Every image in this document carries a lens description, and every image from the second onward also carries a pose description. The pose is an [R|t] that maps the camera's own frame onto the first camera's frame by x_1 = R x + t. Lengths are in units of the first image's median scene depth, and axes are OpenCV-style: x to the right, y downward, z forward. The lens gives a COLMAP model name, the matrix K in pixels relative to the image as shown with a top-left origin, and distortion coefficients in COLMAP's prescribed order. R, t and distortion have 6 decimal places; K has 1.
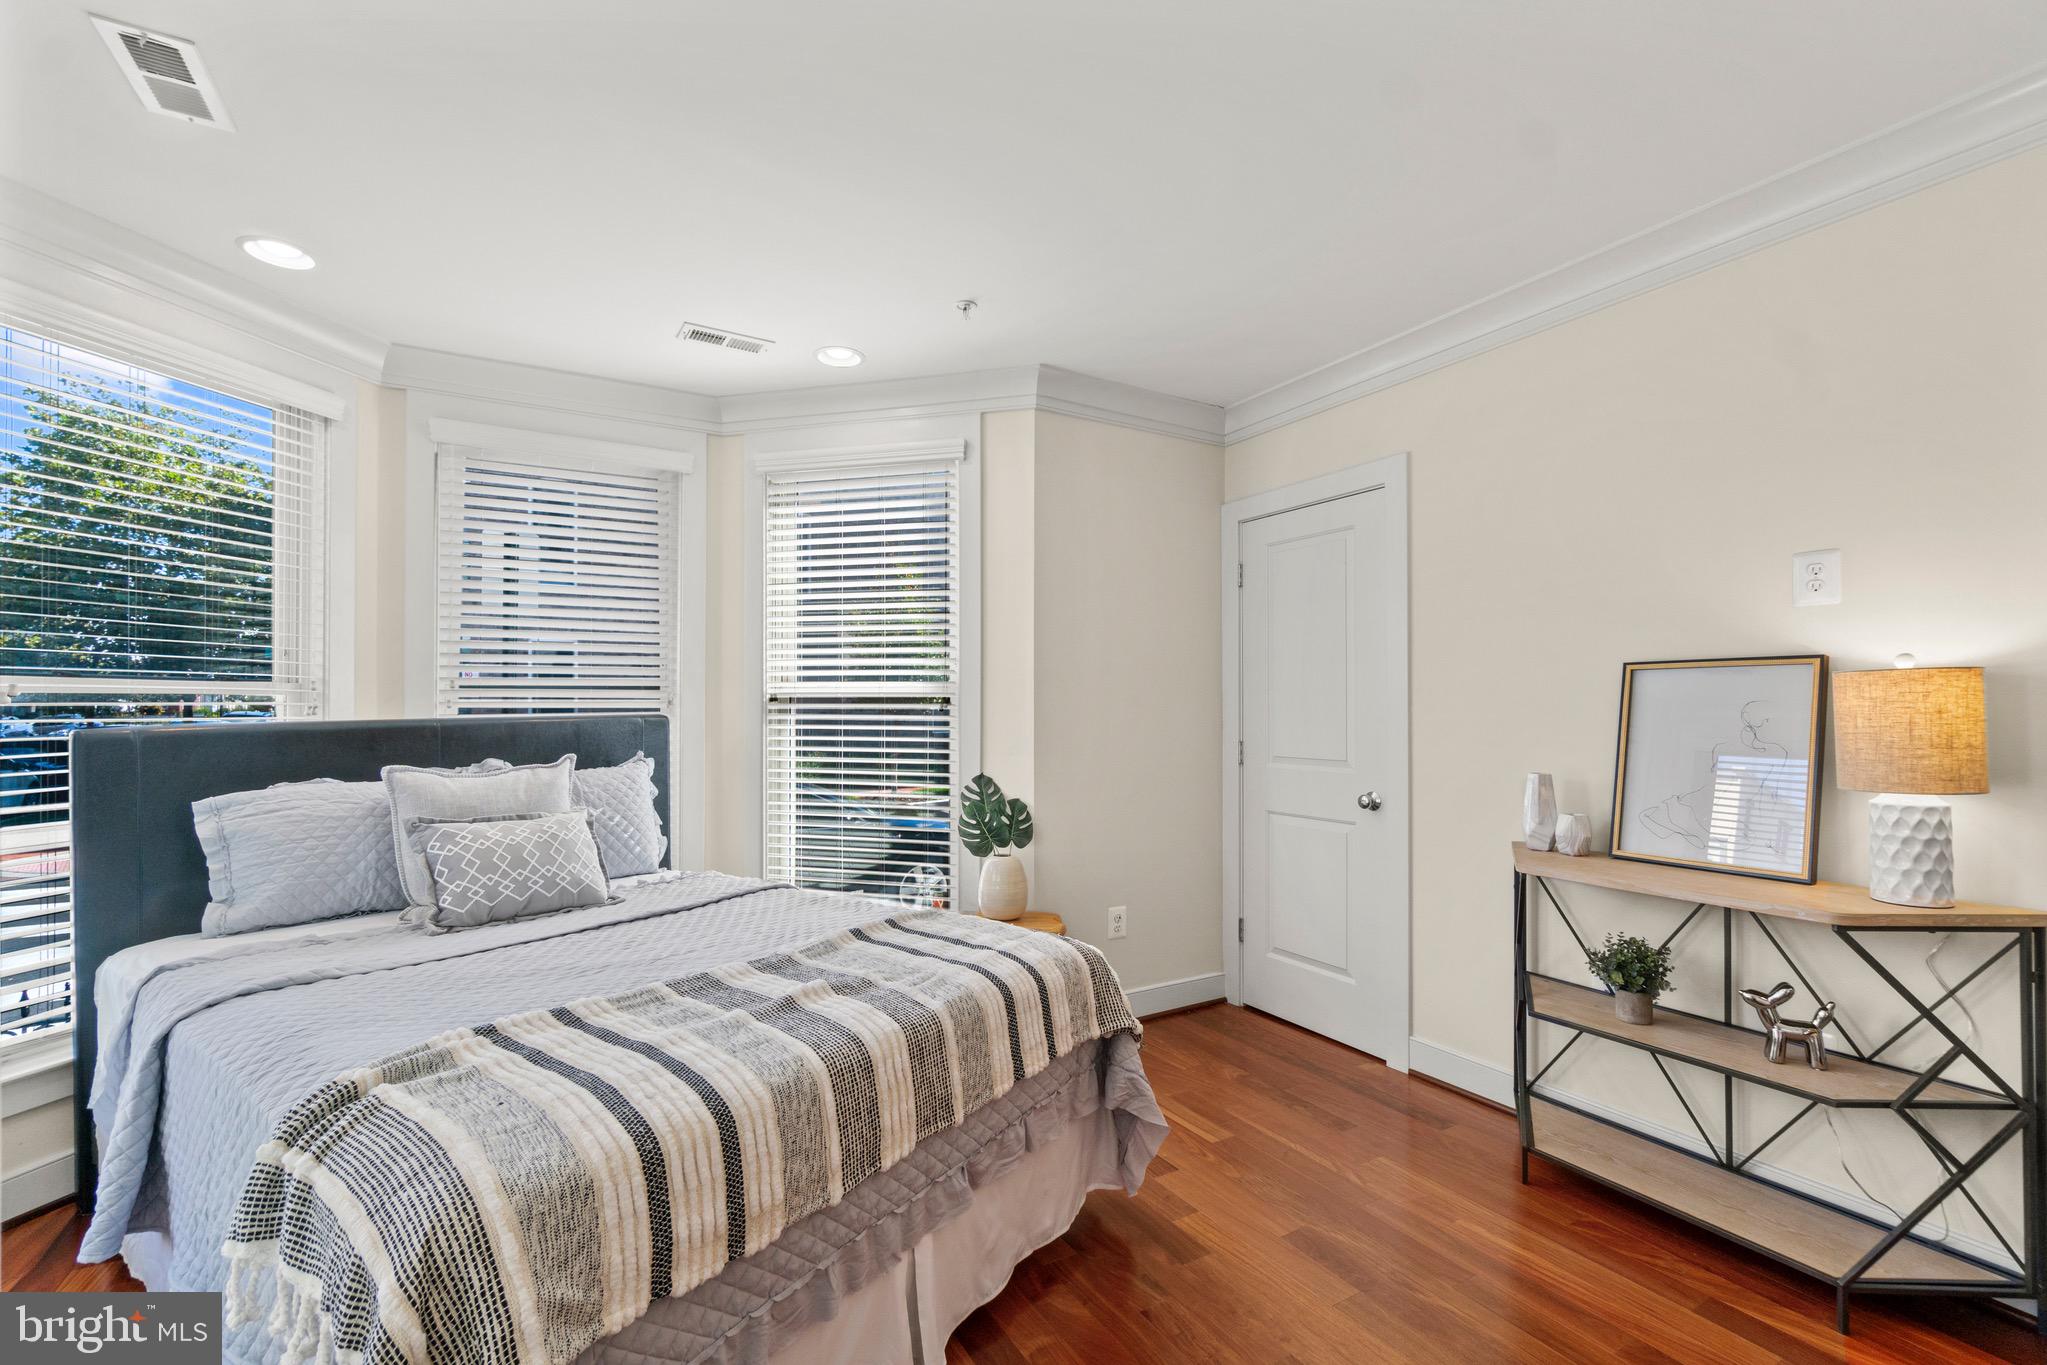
lens RADIAL K [[891.9, 0, 1023.5], [0, 891.9, 682.5], [0, 0, 1]] dist [0.006776, 0.000243]
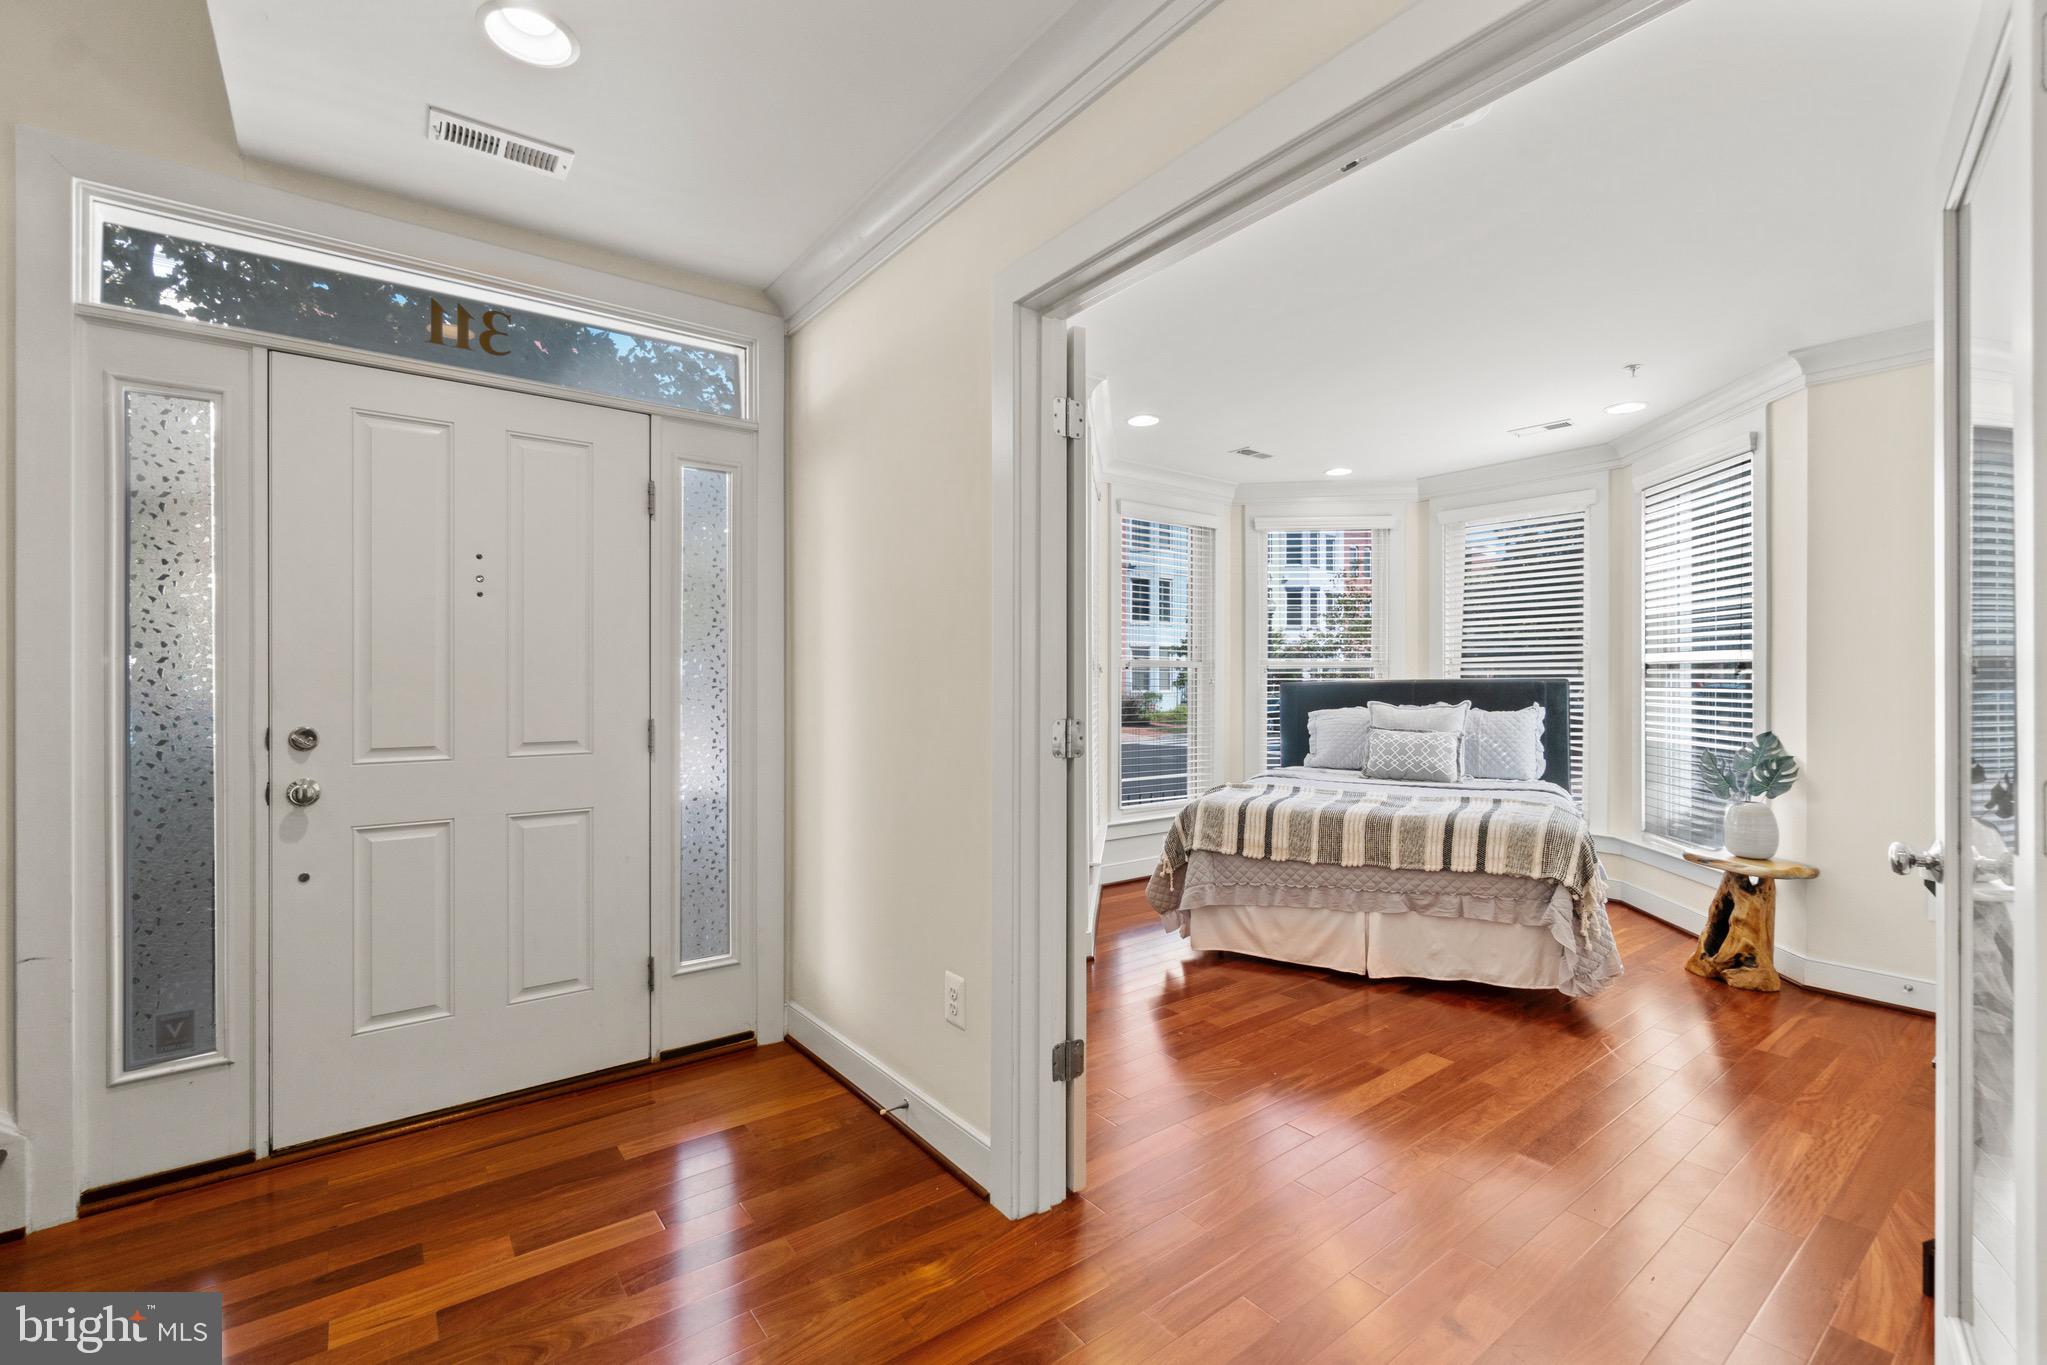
lens RADIAL K [[891.9, 0, 1023.5], [0, 891.9, 682.5], [0, 0, 1]] dist [0.006776, 0.000243]
pose [[0.128009, 0.003230, -0.991768, 1.151441], [0.022238, 0.999734, 0.006127, 0.017356], [0.991524, -0.022840, 0.127903, -0.069378]]
